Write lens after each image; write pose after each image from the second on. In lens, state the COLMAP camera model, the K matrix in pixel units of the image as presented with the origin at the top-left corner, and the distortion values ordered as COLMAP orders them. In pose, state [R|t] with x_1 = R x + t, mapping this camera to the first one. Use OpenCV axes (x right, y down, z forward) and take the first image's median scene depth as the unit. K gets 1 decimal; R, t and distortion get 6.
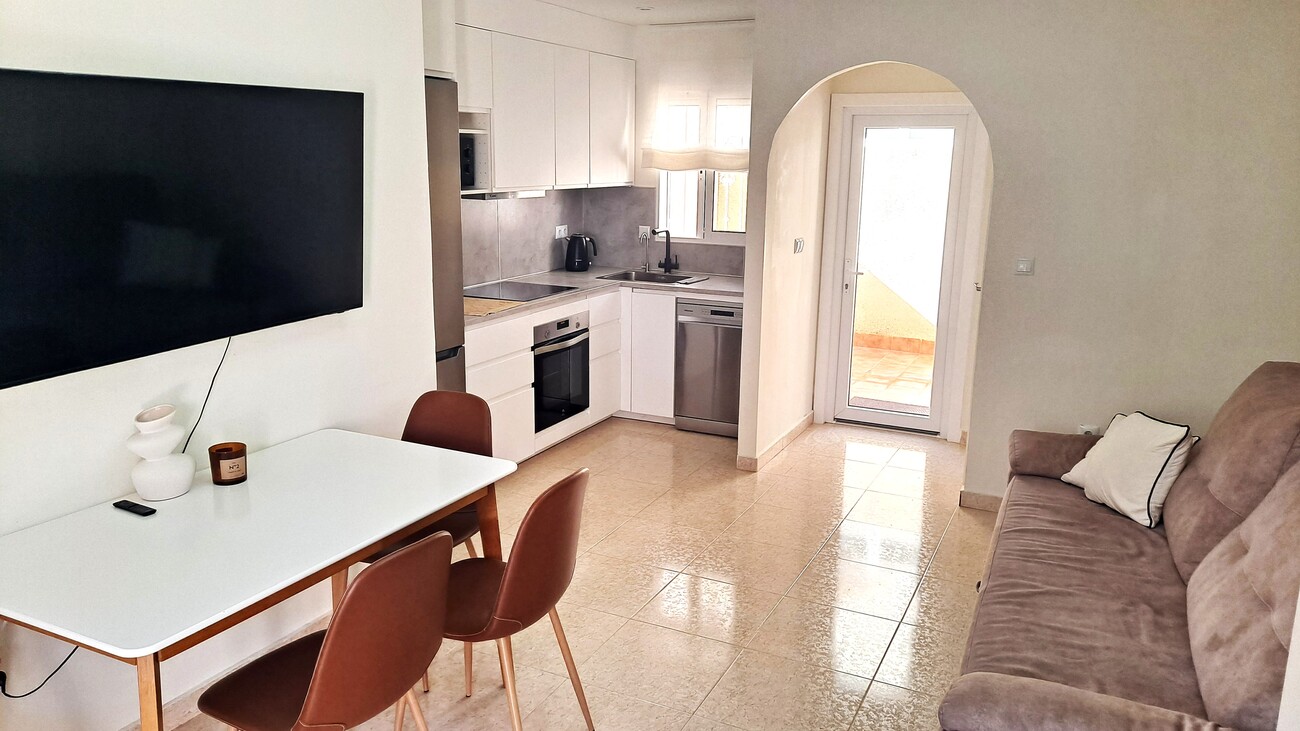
lens RADIAL K [[962.6, 0, 650.0], [0, 962.6, 365.5], [0, 0, 1]] dist [0.049841, -0.000766]
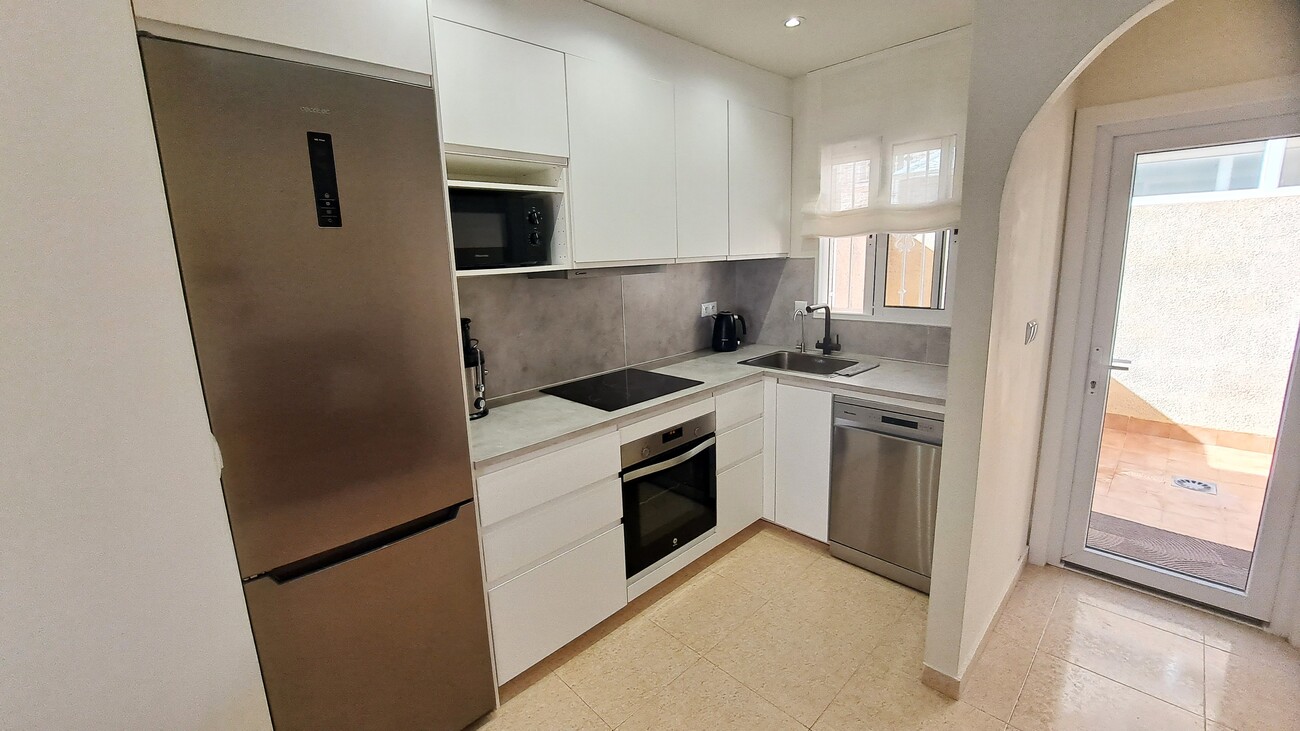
lens RADIAL K [[513.0, 0, 636.1], [0, 513.0, 354.8], [0, 0, 1]] dist [-0.016136, -0.005158]
pose [[0.930409, 0.017226, -0.366118, 0.027907], [-0.026042, 0.999477, -0.019156, -0.085162], [0.365596, 0.027357, 0.930371, 0.522910]]
